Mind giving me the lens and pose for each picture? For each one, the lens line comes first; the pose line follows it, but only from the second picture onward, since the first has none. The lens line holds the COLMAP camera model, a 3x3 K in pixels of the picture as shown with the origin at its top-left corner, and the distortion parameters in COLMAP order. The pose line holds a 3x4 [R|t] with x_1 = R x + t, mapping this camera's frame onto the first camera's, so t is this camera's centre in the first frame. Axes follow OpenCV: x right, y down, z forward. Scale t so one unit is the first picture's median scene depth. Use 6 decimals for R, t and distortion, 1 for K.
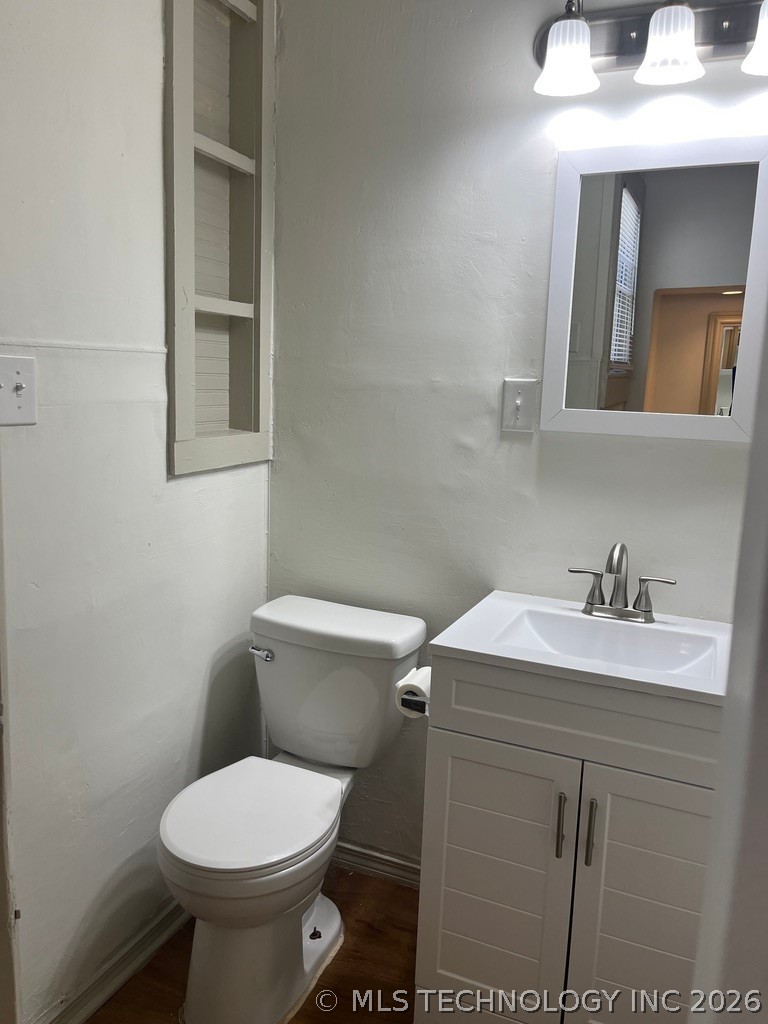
lens RADIAL K [[783.9, 0, 379.7], [0, 783.9, 514.6], [0, 0, 1]] dist [0.067249, -0.094273]
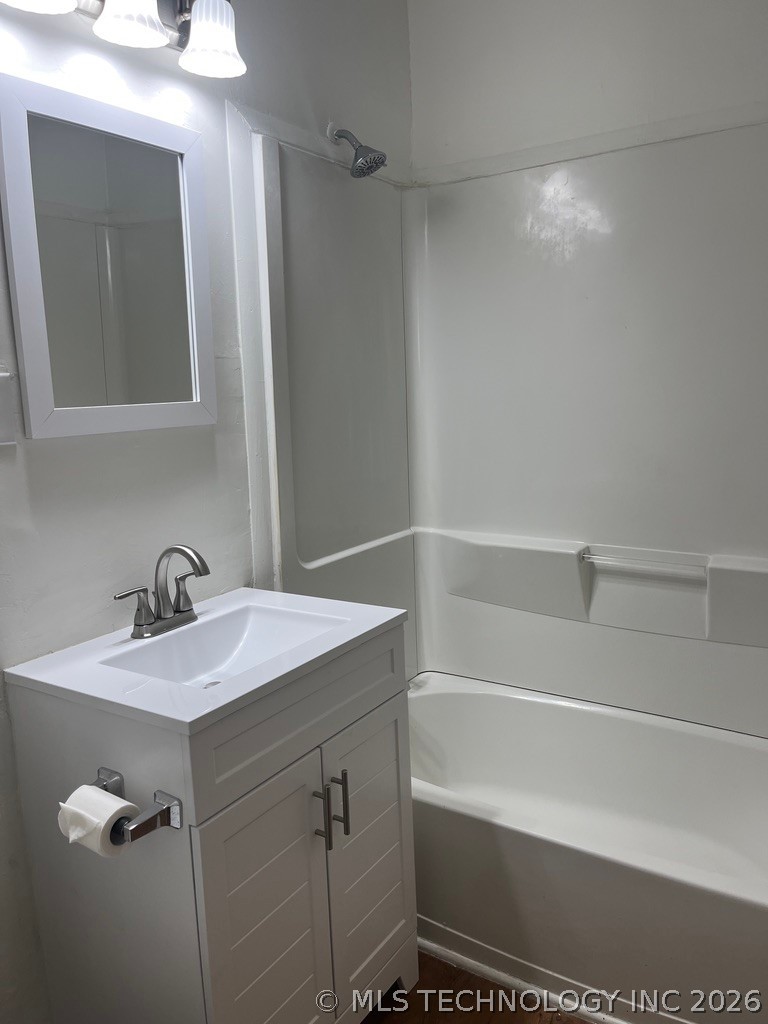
lens RADIAL K [[783.9, 0, 379.7], [0, 783.9, 514.6], [0, 0, 1]] dist [0.067249, -0.094273]
pose [[0.150531, -0.208859, 0.966291, -0.515146], [0.204993, 0.962779, 0.176165, -0.106495], [-0.967119, 0.171565, 0.187743, 0.560520]]
